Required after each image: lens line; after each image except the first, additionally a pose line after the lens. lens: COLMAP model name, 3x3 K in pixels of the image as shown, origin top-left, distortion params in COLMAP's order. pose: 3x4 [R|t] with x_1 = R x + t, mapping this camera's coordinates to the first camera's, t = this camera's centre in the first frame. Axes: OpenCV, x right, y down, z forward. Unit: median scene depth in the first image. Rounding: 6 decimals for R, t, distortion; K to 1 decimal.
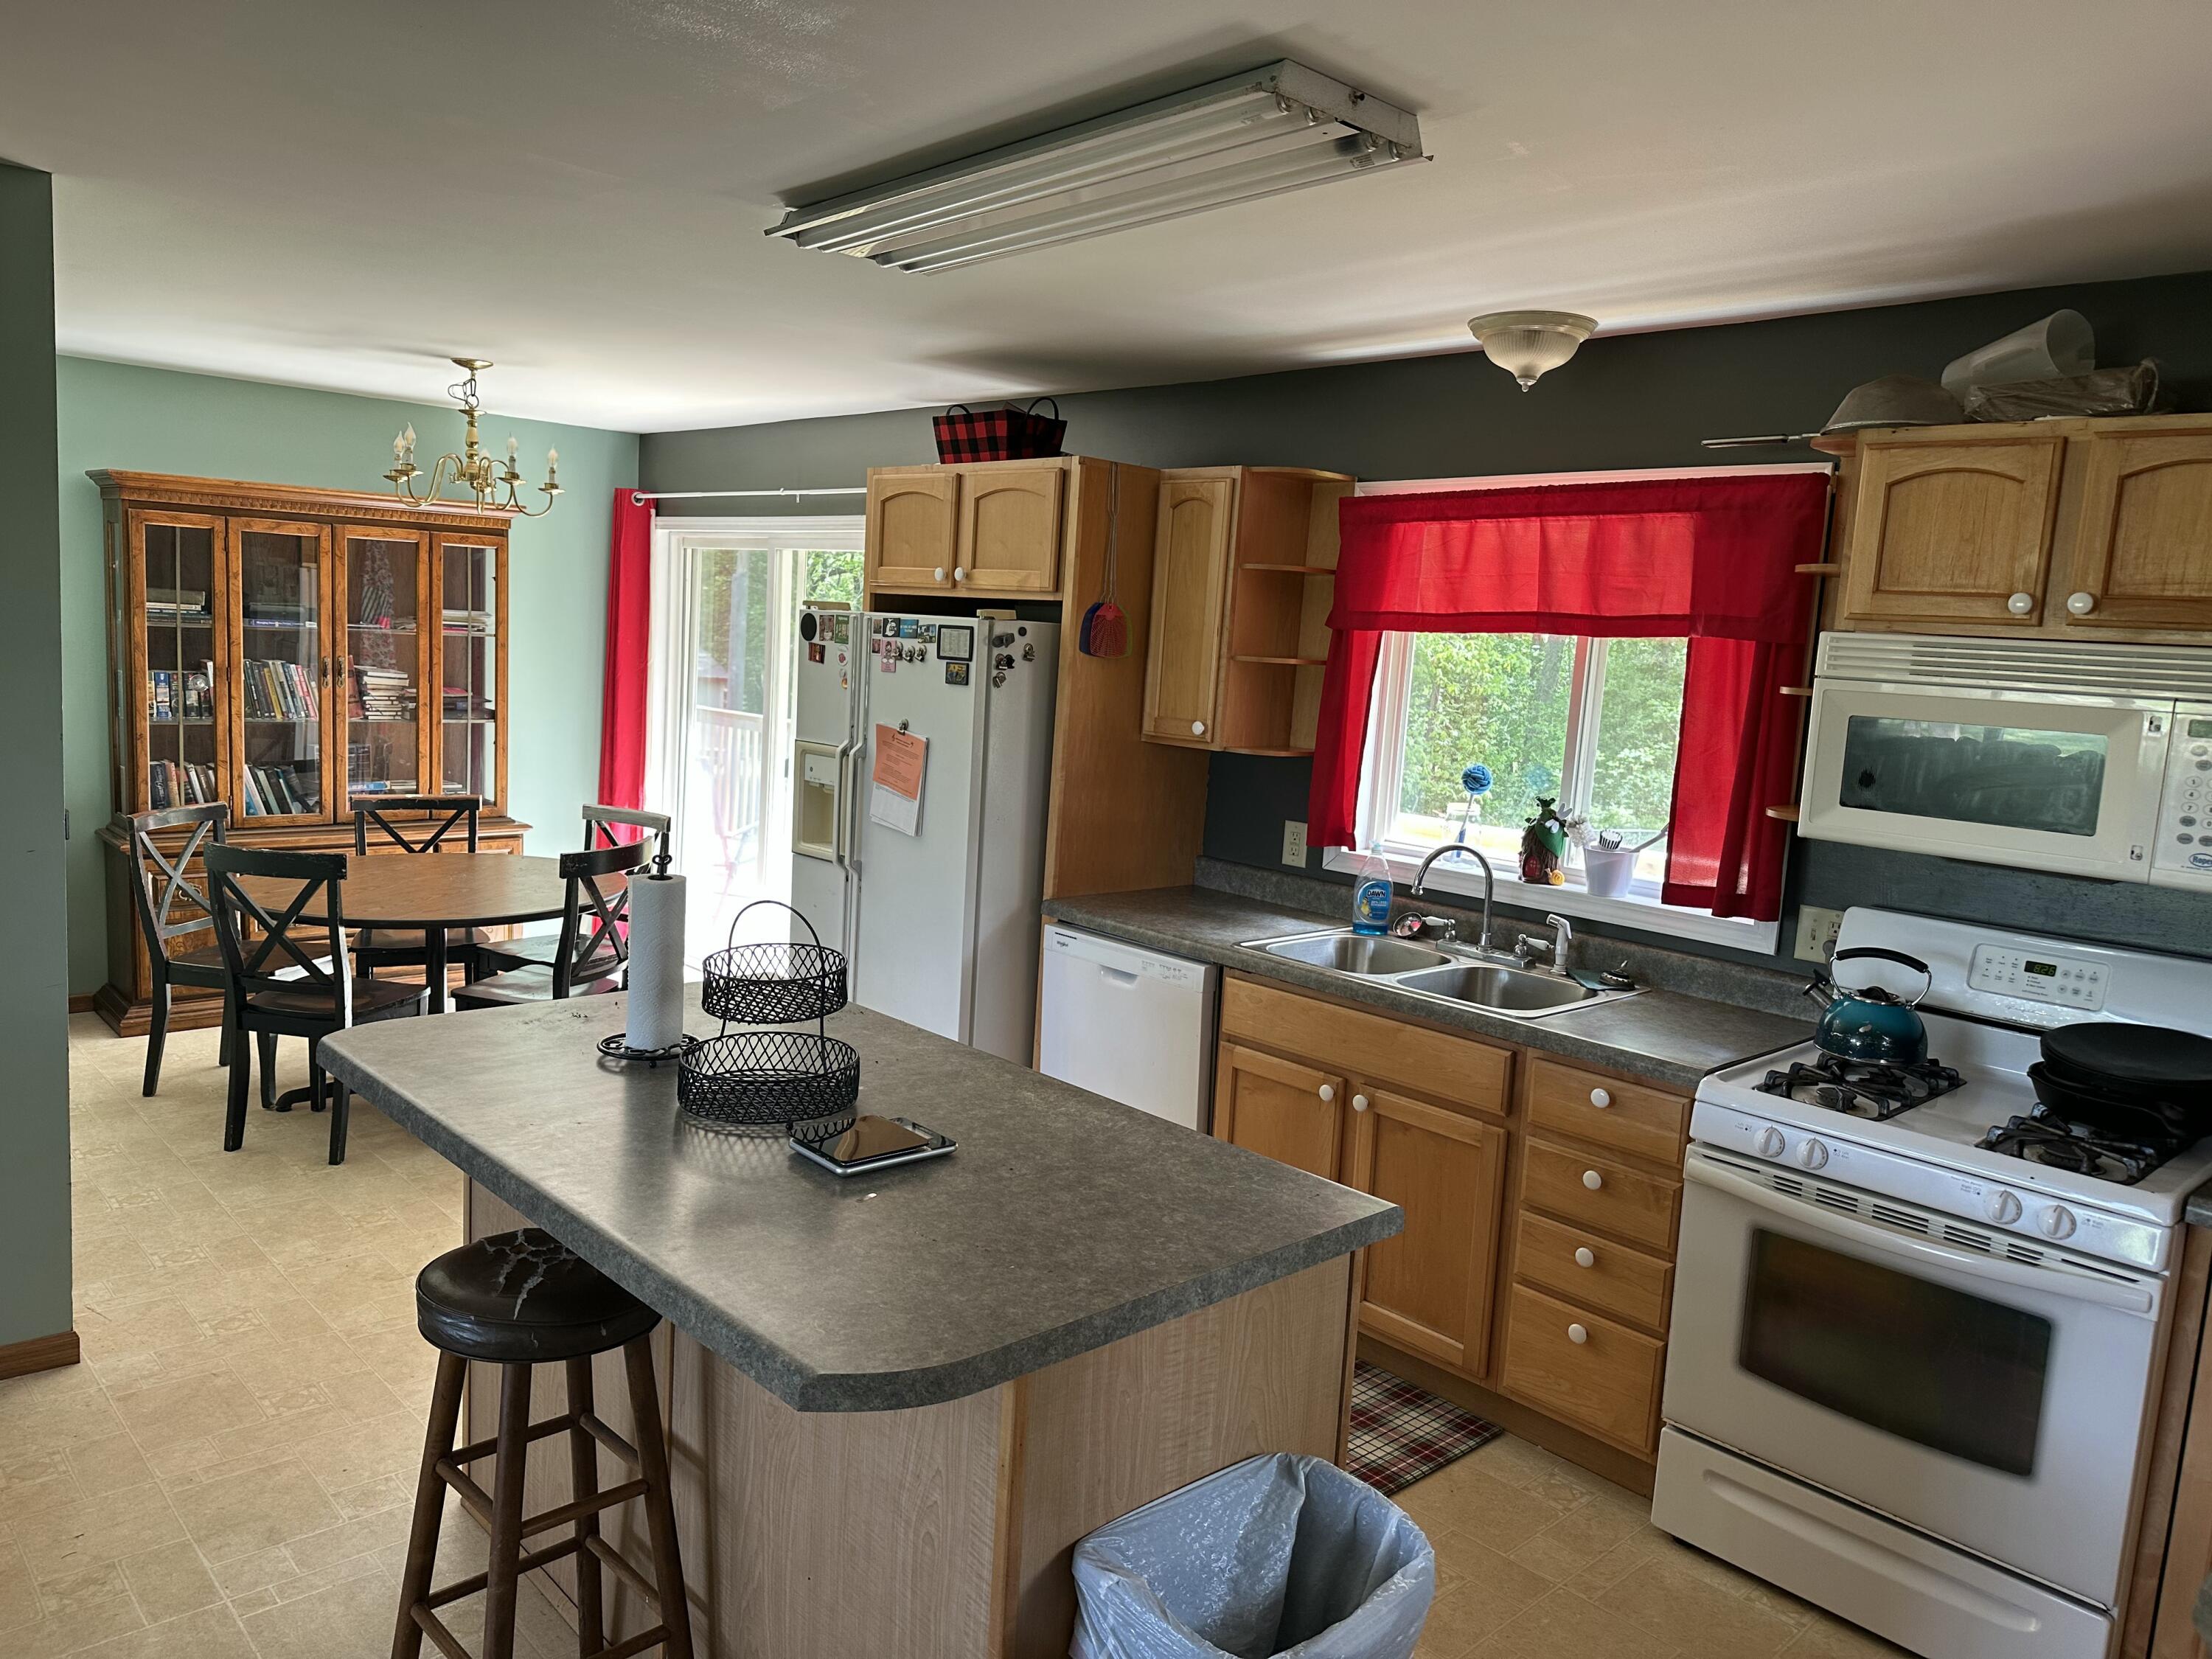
lens RADIAL K [[1573.1, 0, 1090.3], [0, 1573.1, 830.1], [0, 0, 1]] dist [0.063175, -0.042691]
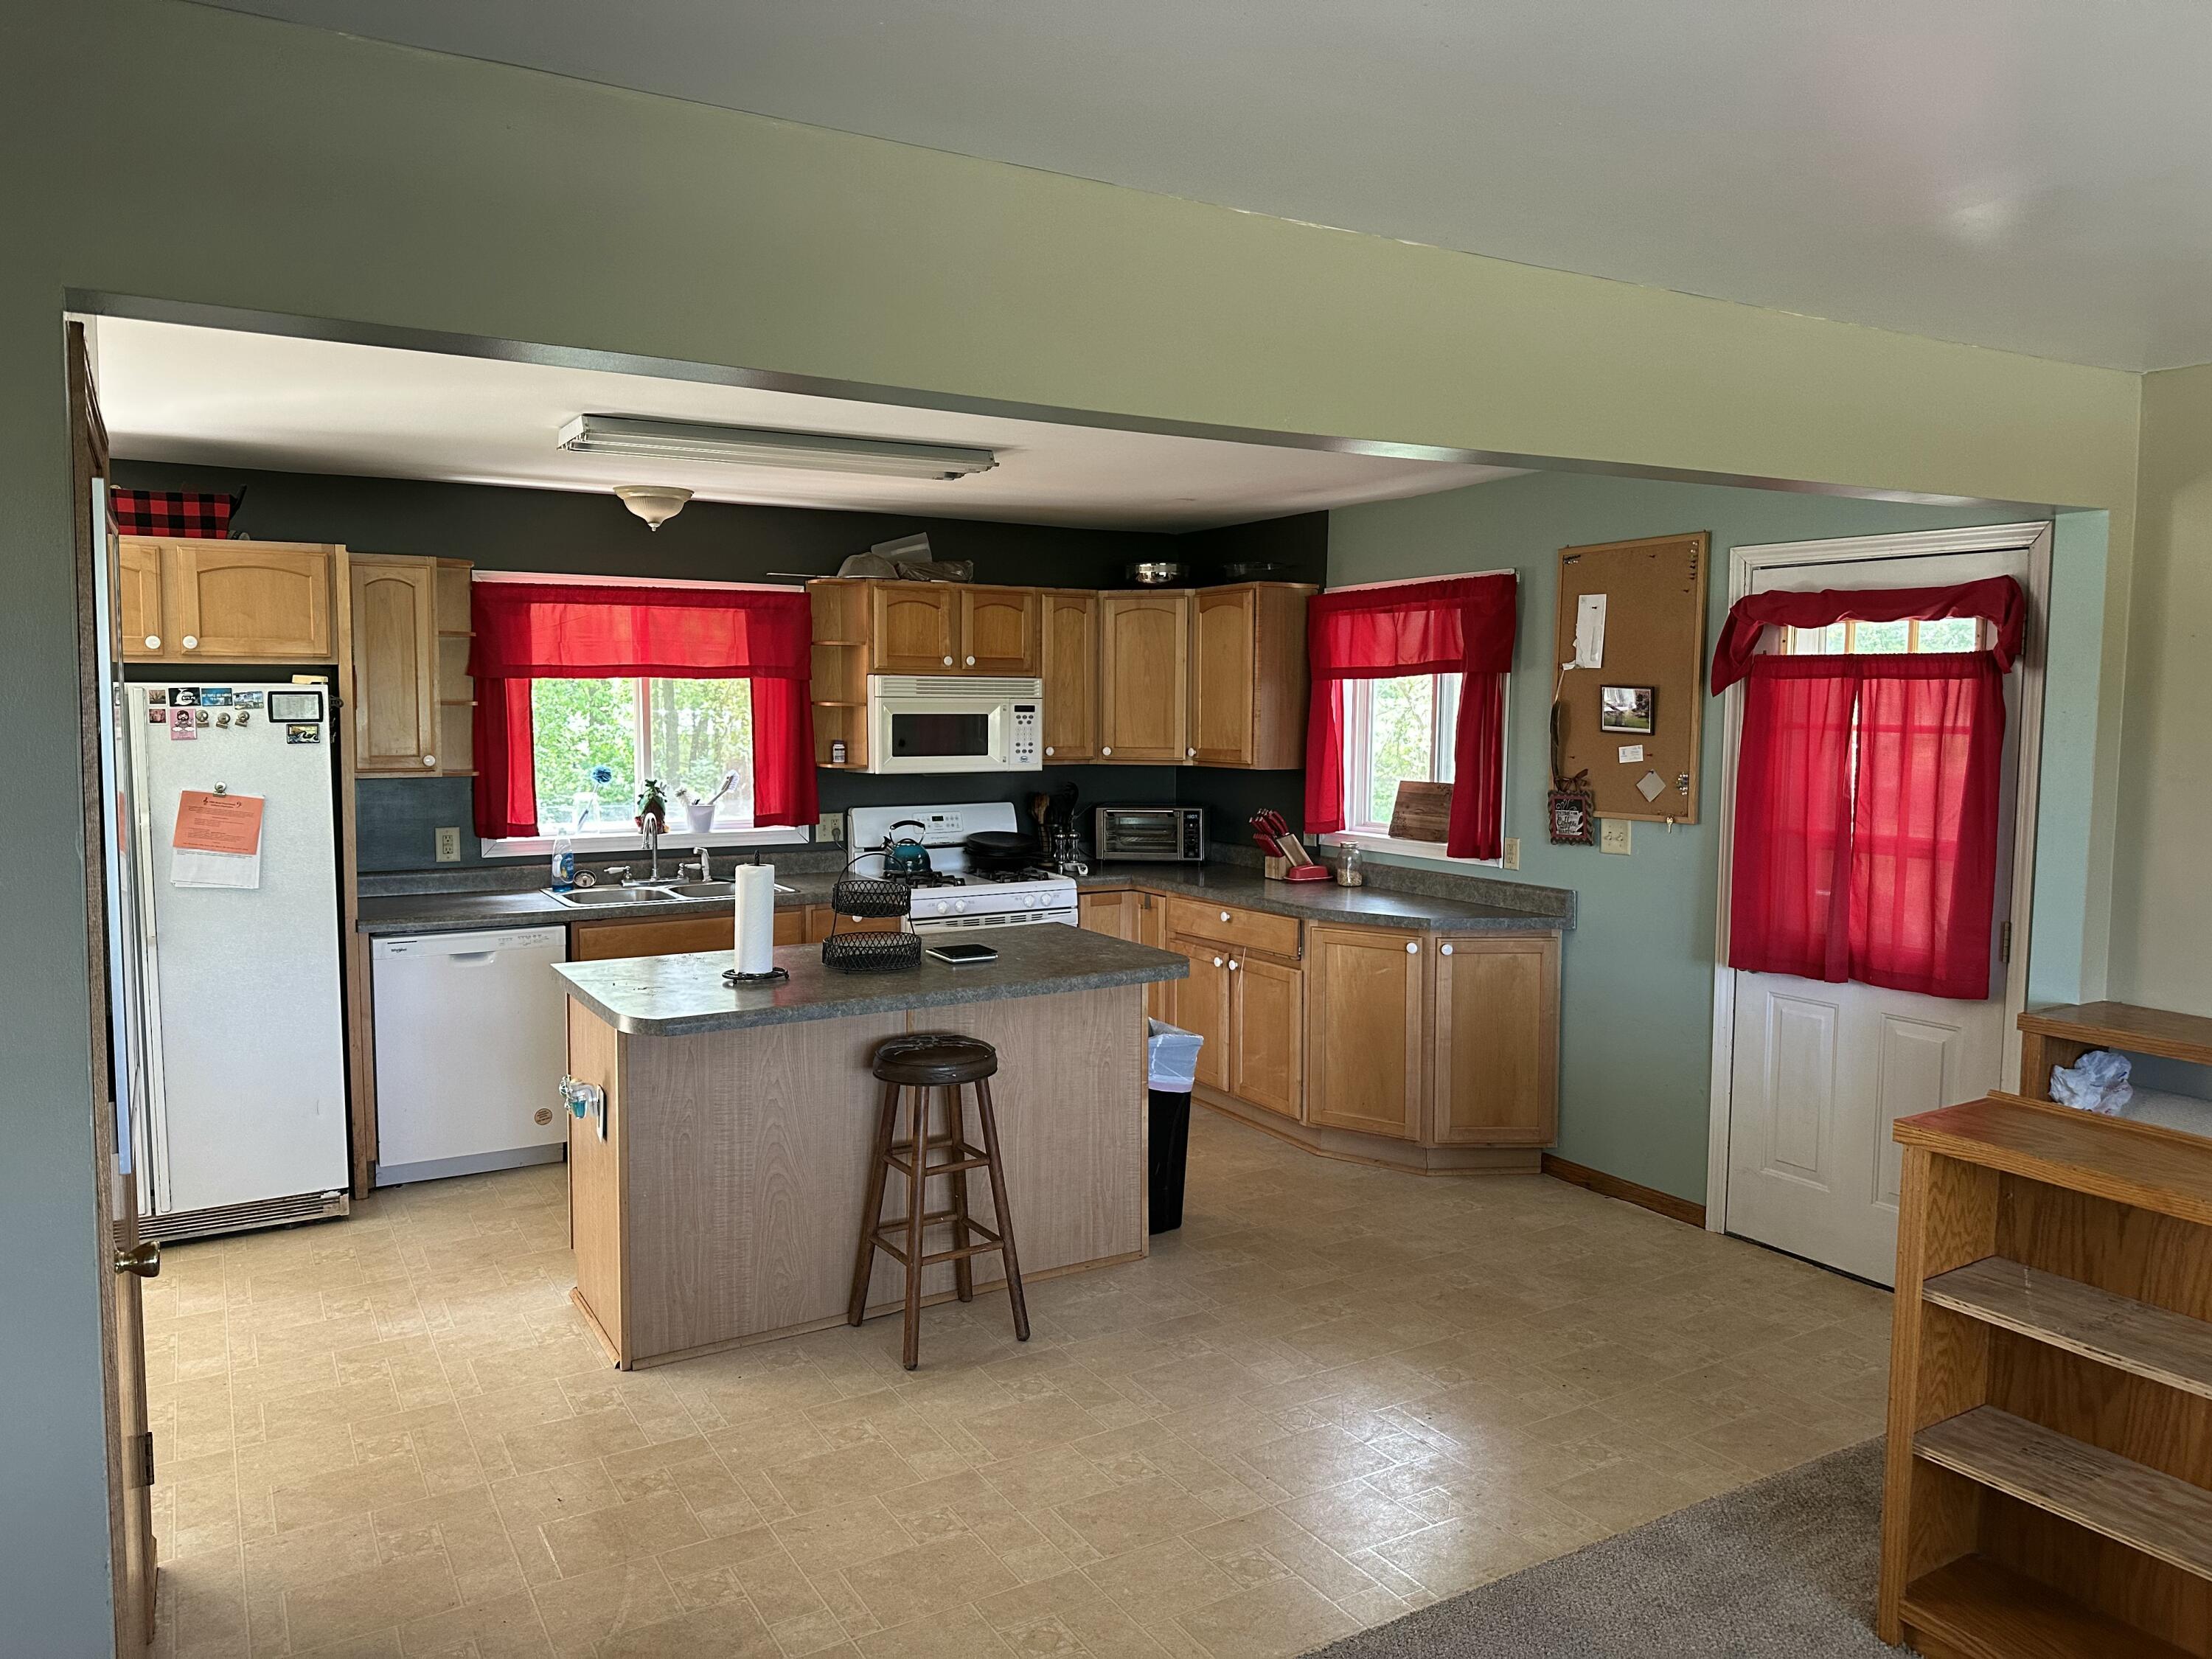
lens RADIAL K [[1573.1, 0, 1107.7], [0, 1573.1, 827.2], [0, 0, 1]] dist [0.063175, -0.042691]
pose [[0.199759, -0.139506, 0.969863, -0.768252], [0.128908, 0.984951, 0.115125, -0.064260], [-0.971329, 0.102026, 0.214736, 0.143333]]
